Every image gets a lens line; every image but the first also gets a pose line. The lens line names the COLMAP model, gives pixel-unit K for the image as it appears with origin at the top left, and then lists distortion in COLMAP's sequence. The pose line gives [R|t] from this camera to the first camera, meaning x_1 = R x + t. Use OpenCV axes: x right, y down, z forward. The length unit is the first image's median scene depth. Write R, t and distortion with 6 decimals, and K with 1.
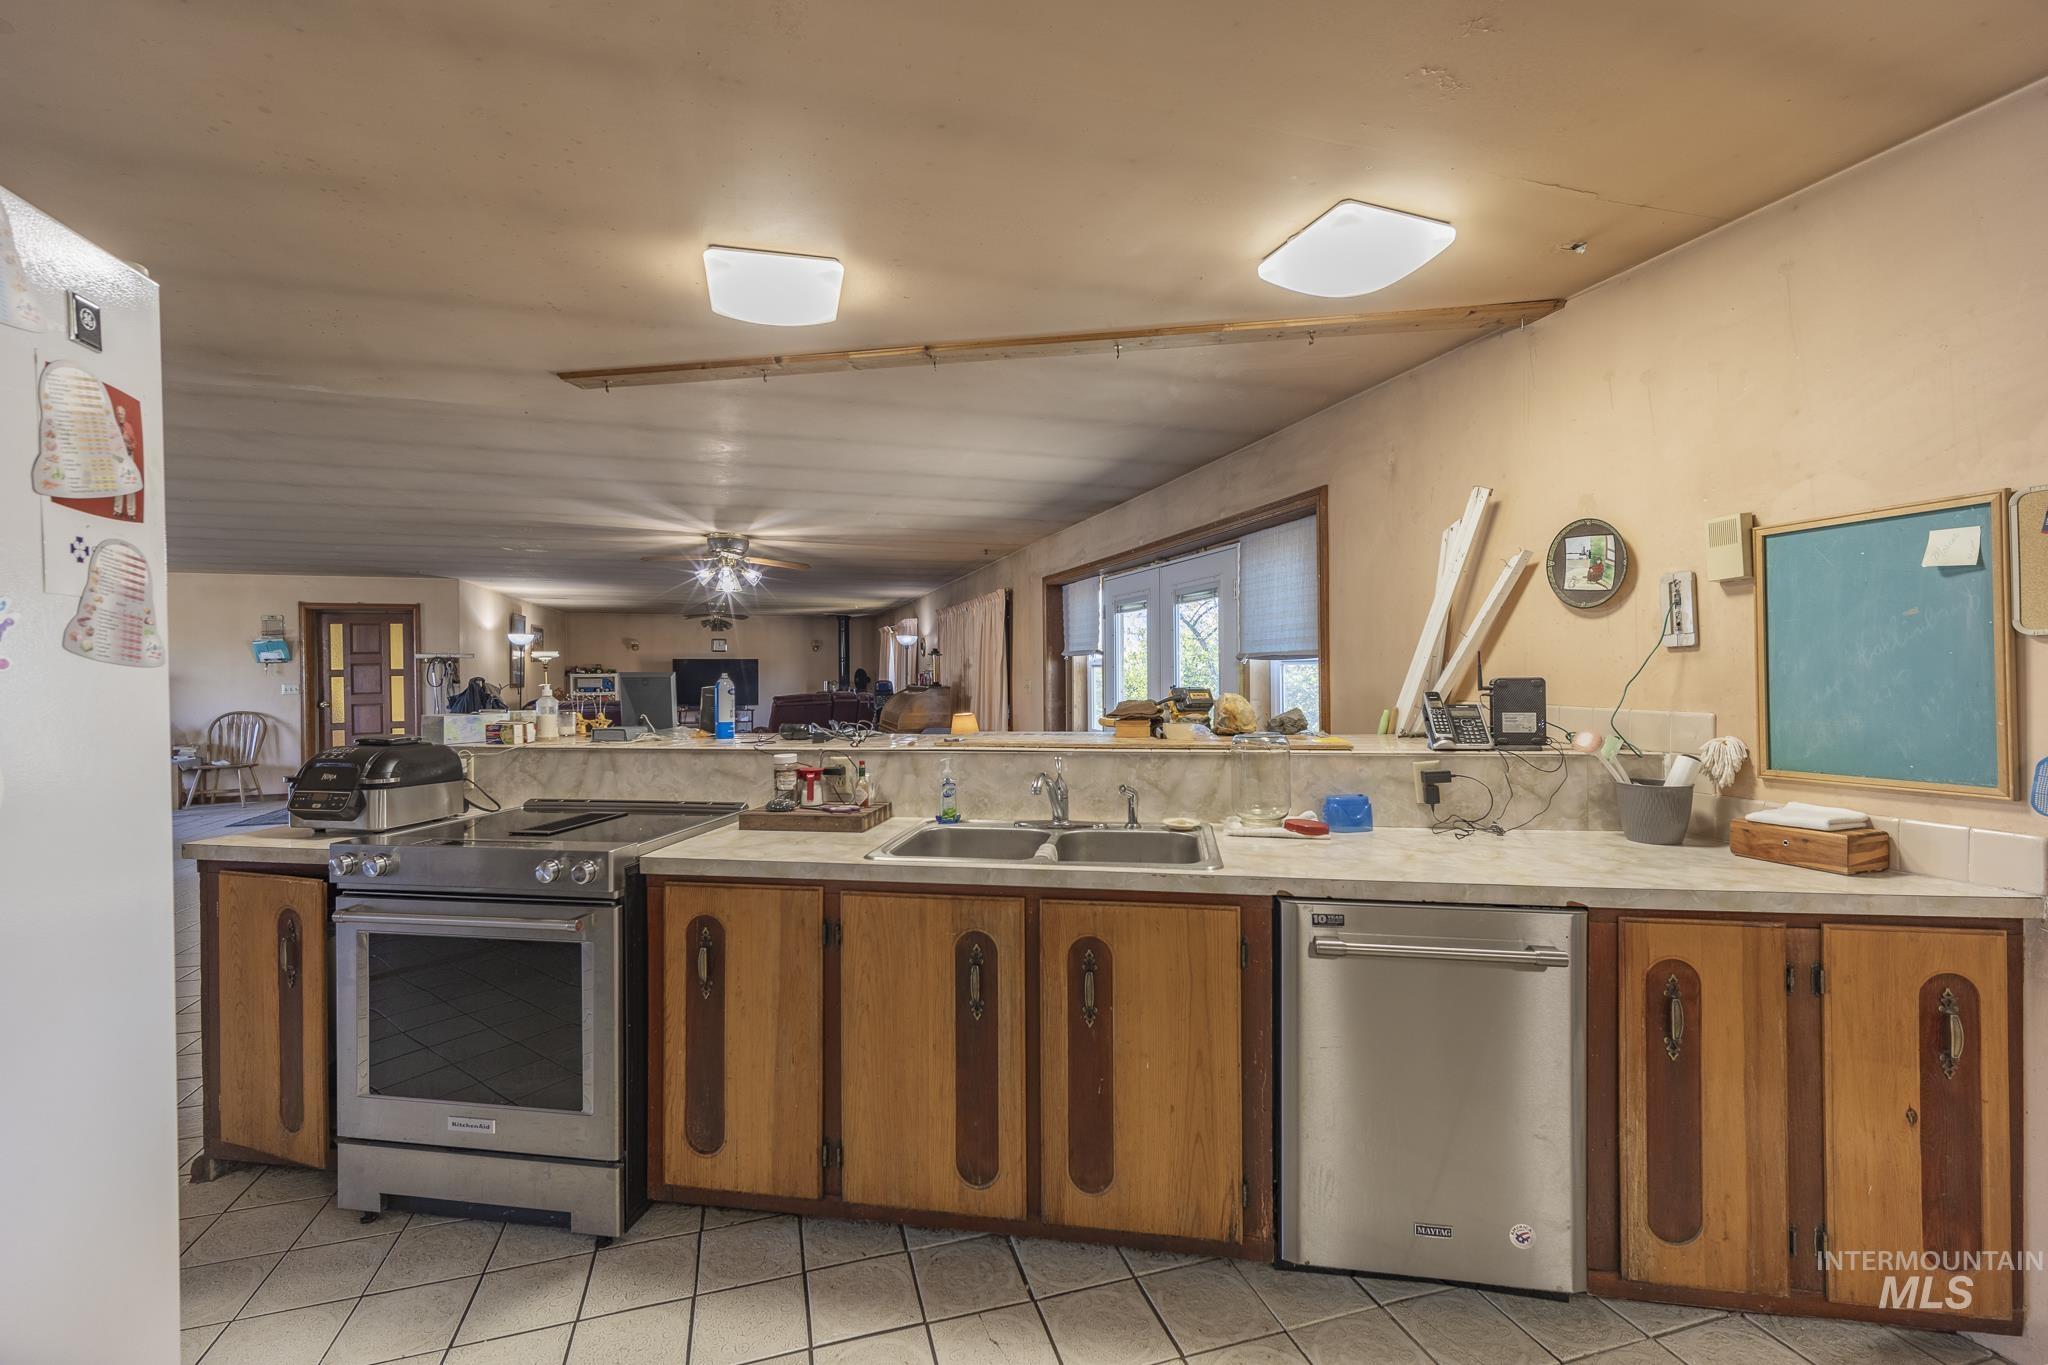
lens RADIAL K [[872.4, 0, 1019.7], [0, 872.4, 676.4], [0, 0, 1]] dist [0.004497, 0.000578]
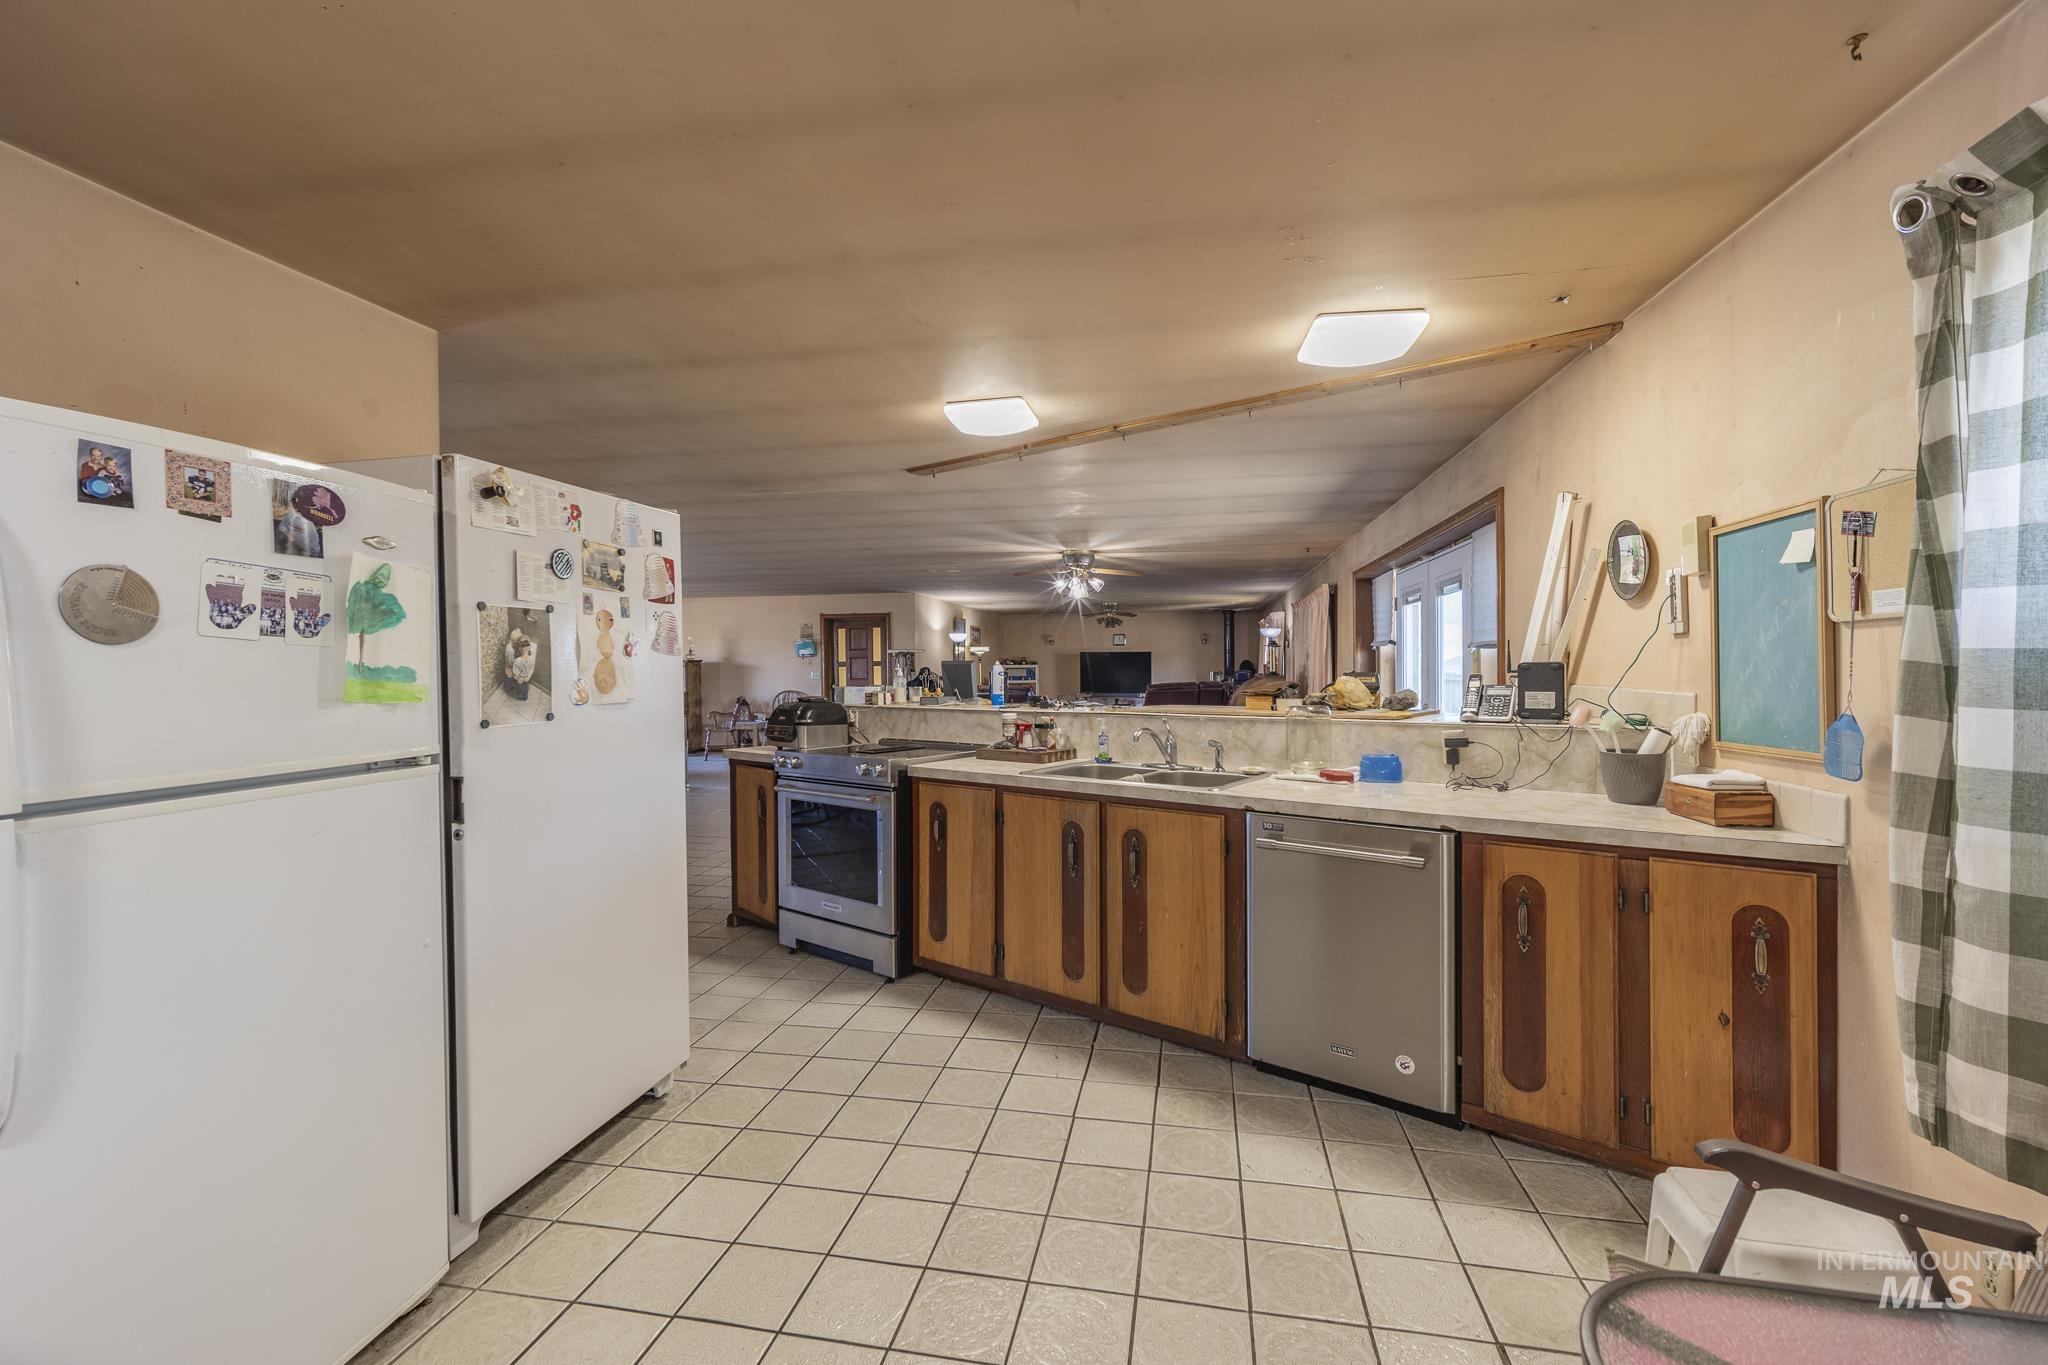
lens RADIAL K [[872.4, 0, 1019.7], [0, 872.4, 676.4], [0, 0, 1]] dist [0.004497, 0.000578]
pose [[0.881180, 0.005625, -0.472747, 0.514331], [-0.001488, 0.999957, 0.009123, 0.011363], [0.472778, -0.007335, 0.881151, -0.372252]]
